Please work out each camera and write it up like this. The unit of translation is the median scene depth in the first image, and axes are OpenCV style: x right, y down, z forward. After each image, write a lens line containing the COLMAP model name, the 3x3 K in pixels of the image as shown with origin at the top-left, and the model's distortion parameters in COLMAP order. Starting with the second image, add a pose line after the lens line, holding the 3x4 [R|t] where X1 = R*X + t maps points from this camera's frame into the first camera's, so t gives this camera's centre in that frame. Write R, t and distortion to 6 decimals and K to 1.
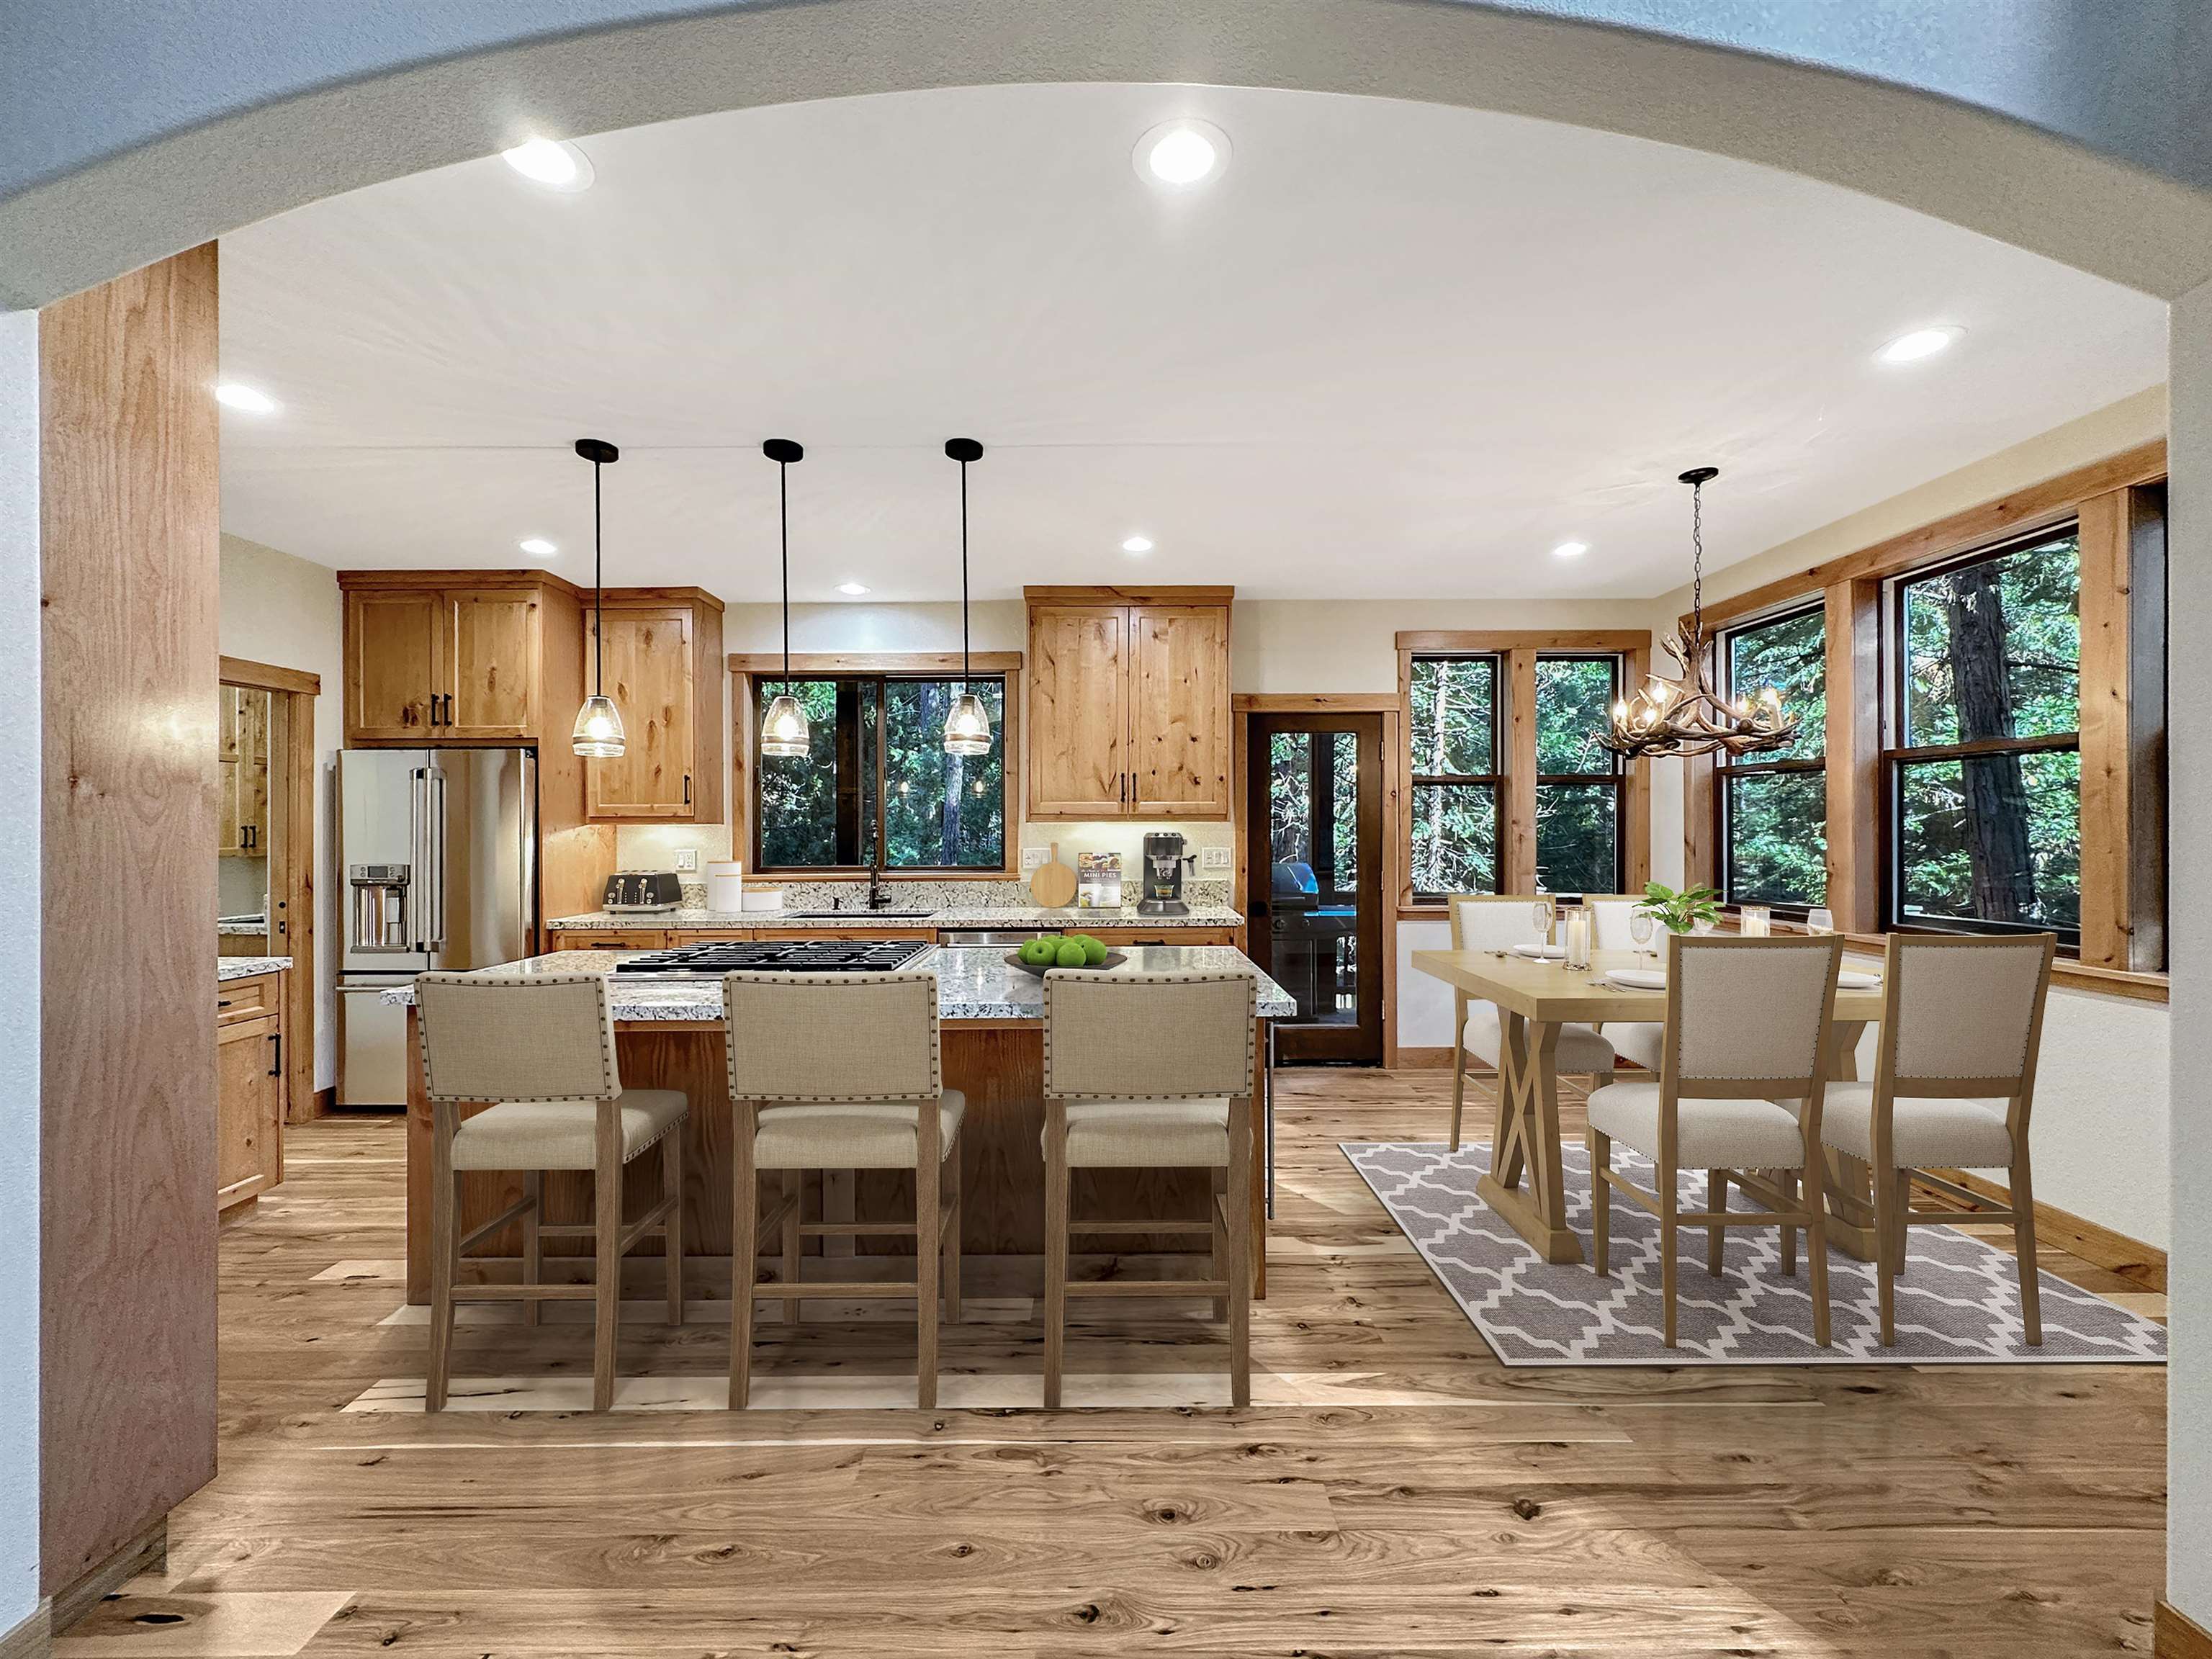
lens RADIAL K [[906.2, 0, 1113.3], [0, 906.2, 832.4], [0, 0, 1]] dist [-0.010287, 0.000024]
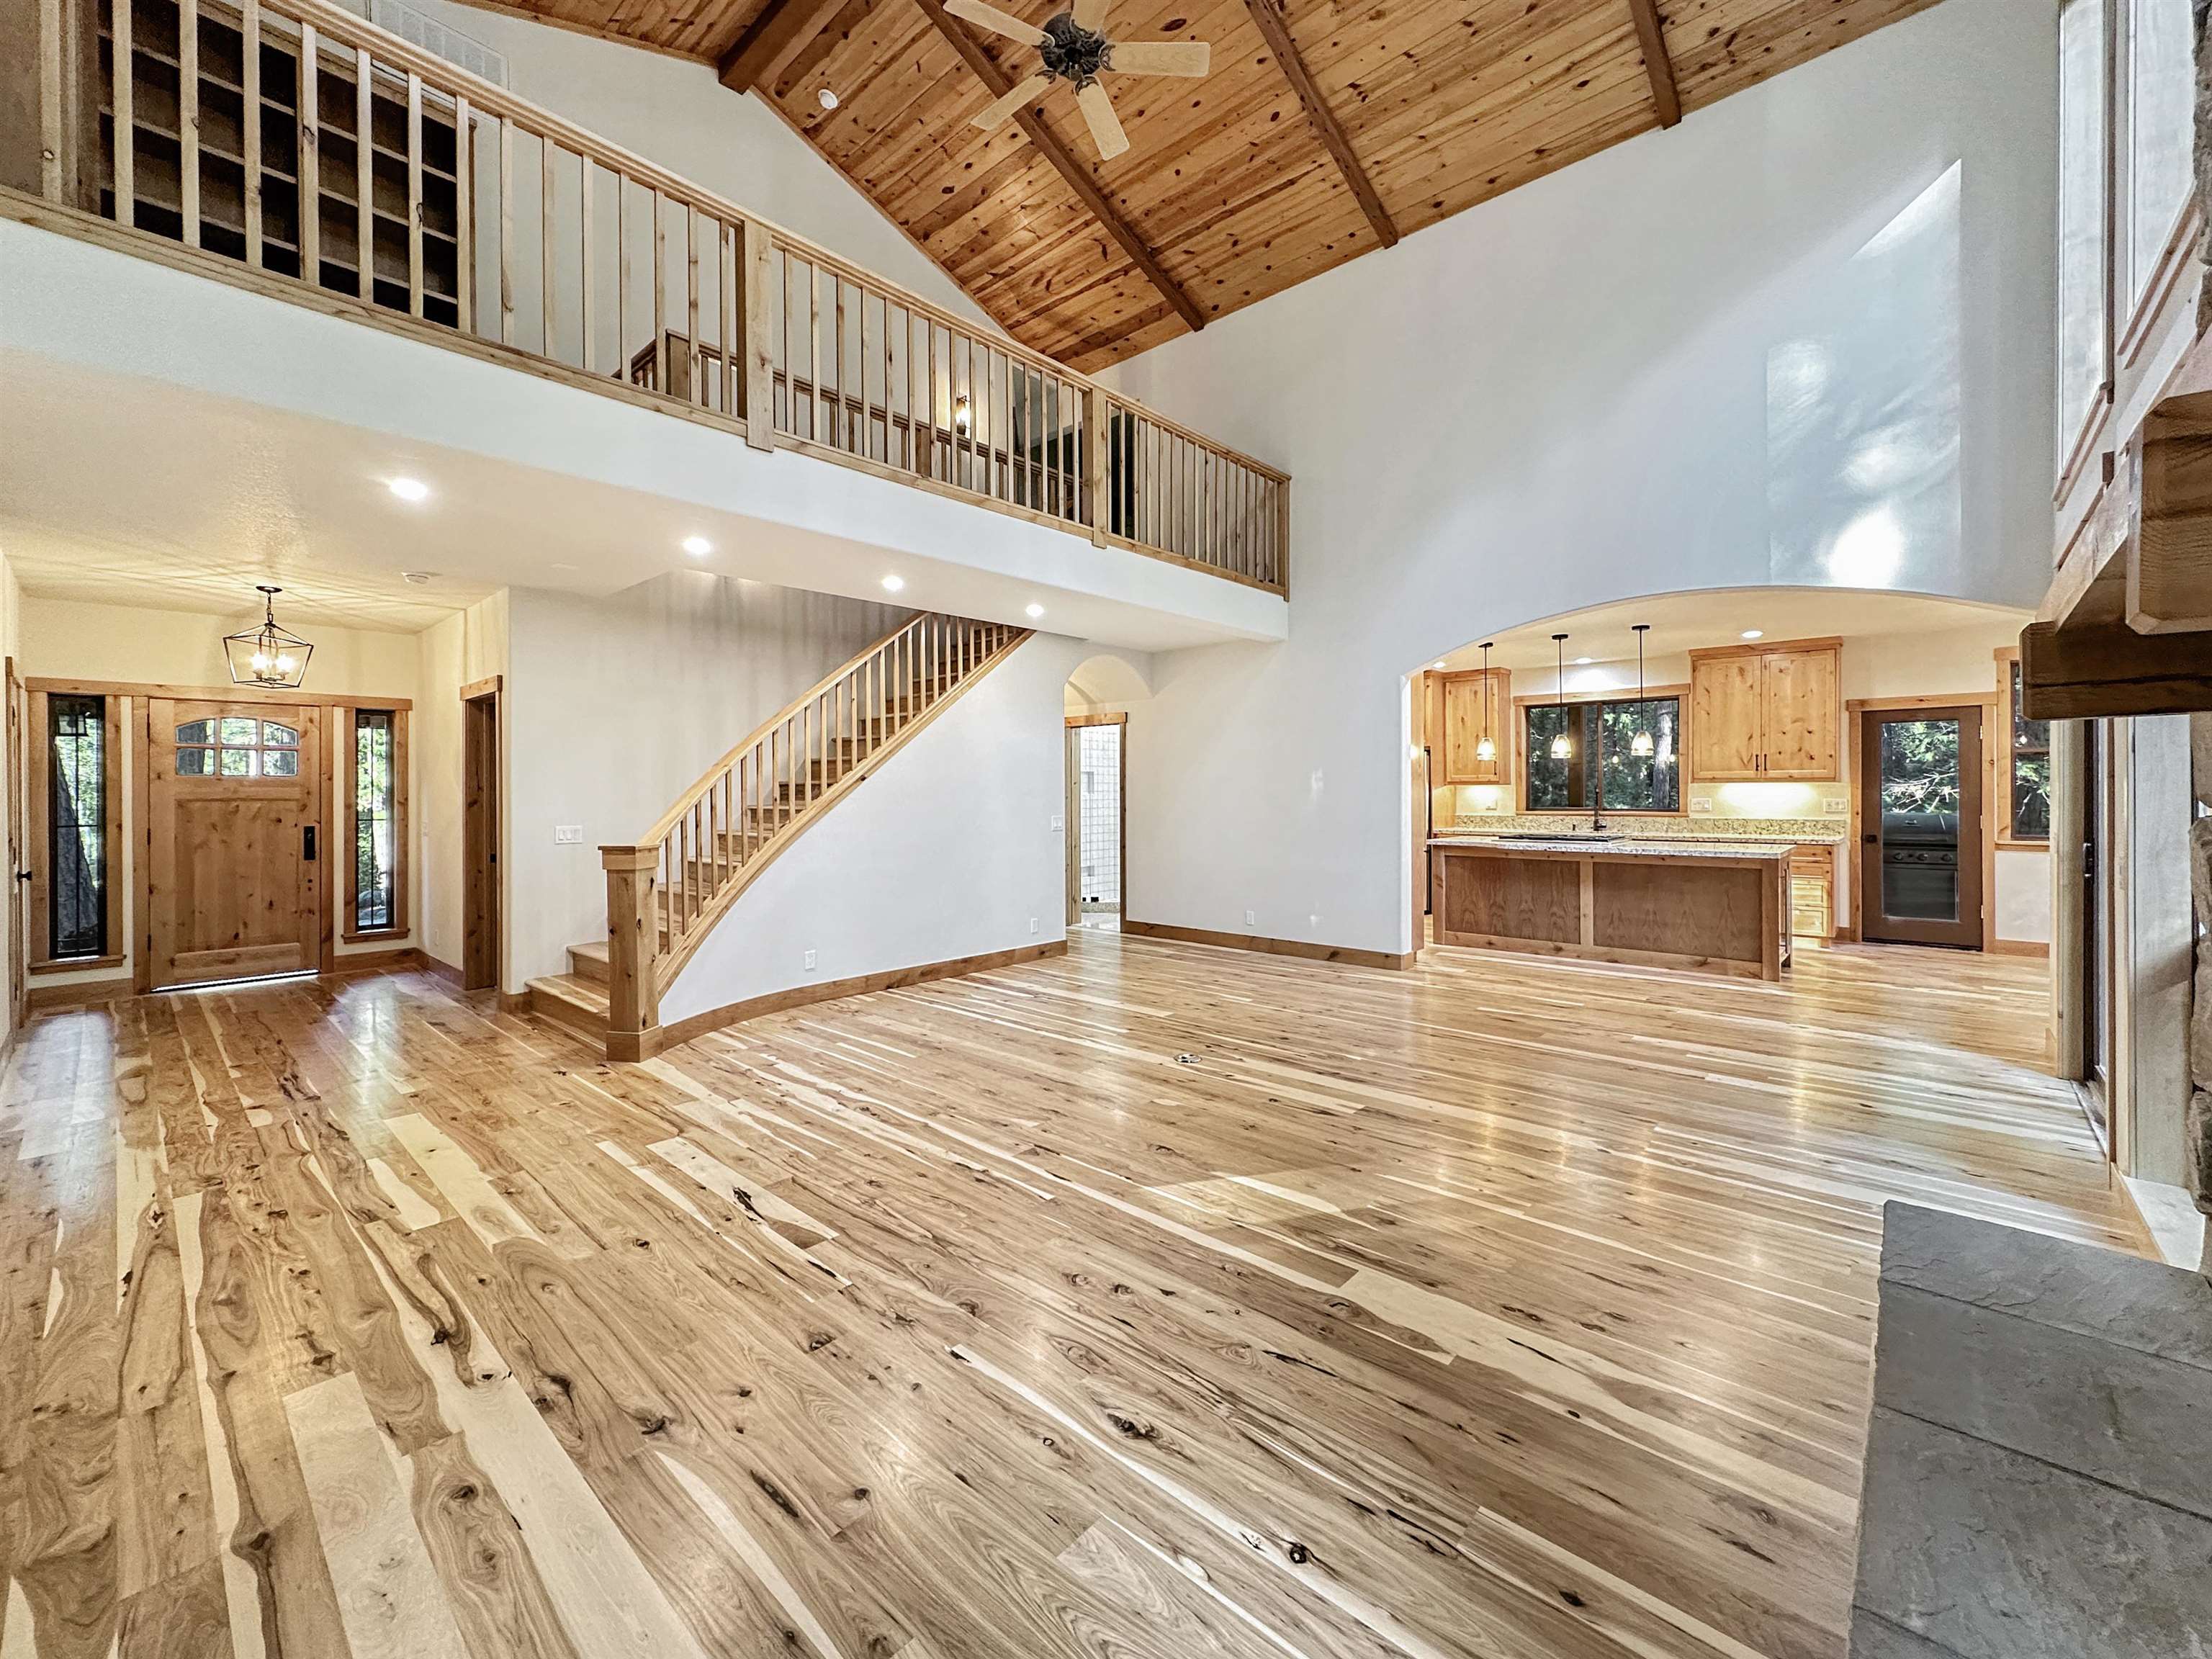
lens RADIAL K [[906.2, 0, 1121.1], [0, 906.2, 798.1], [0, 0, 1]] dist [-0.010287, 0.000024]
pose [[0.745878, 0.003821, -0.666072, 0.234204], [0.000316, 0.999981, 0.006091, 0.006448], [0.666083, -0.004753, 0.745862, -0.996325]]
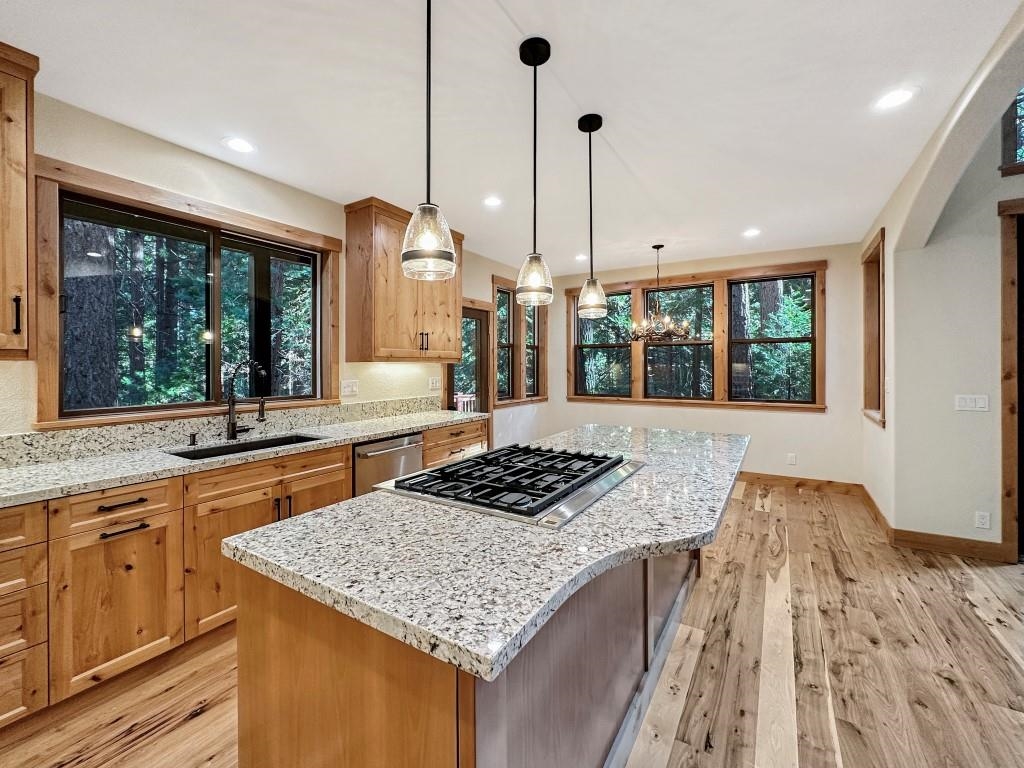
lens RADIAL K [[419.5, 0, 512.1], [0, 419.5, 364.7], [0, 0, 1]] dist [-0.010287, 0.000024]
pose [[0.540742, 0.002786, 0.841184, -0.510168], [0.008345, 0.999928, -0.008676, 0.000931], [-0.841147, 0.011711, 0.540680, 0.435924]]
